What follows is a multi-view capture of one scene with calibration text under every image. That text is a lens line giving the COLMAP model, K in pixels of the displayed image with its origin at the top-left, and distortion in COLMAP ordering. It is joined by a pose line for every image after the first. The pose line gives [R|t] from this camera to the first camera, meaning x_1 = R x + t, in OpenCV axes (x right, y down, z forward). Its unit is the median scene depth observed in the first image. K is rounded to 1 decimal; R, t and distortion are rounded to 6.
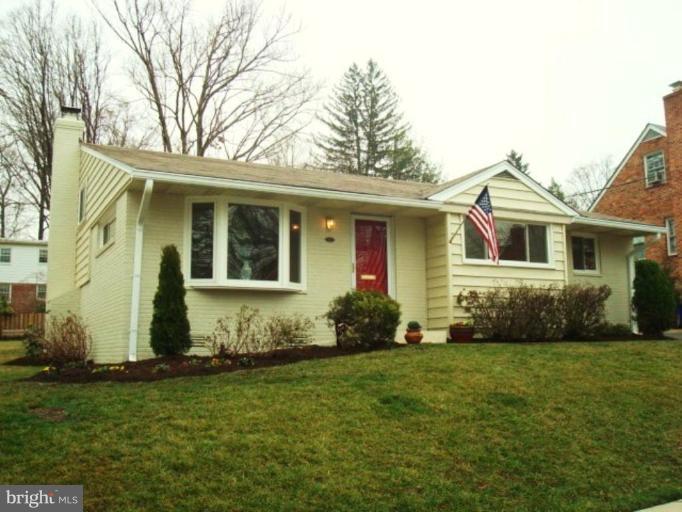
lens RADIAL K [[644.3, 0, 341.0], [0, 644.3, 256.0], [0, 0, 1]] dist [-0.223396, 0.278585]
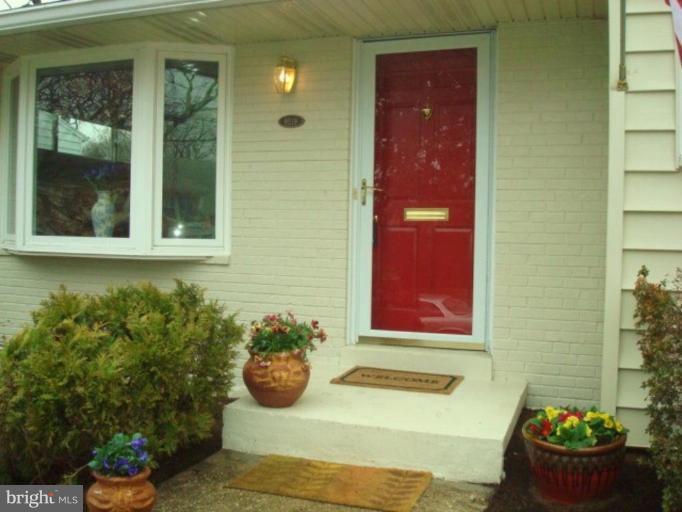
lens RADIAL K [[644.3, 0, 341.0], [0, 644.3, 256.0], [0, 0, 1]] dist [-0.223396, 0.278585]
pose [[0.699049, 0.052503, -0.713144, 0.260815], [0.074028, 0.986629, 0.145202, 0.000594], [0.711232, -0.154296, 0.685815, 0.716892]]
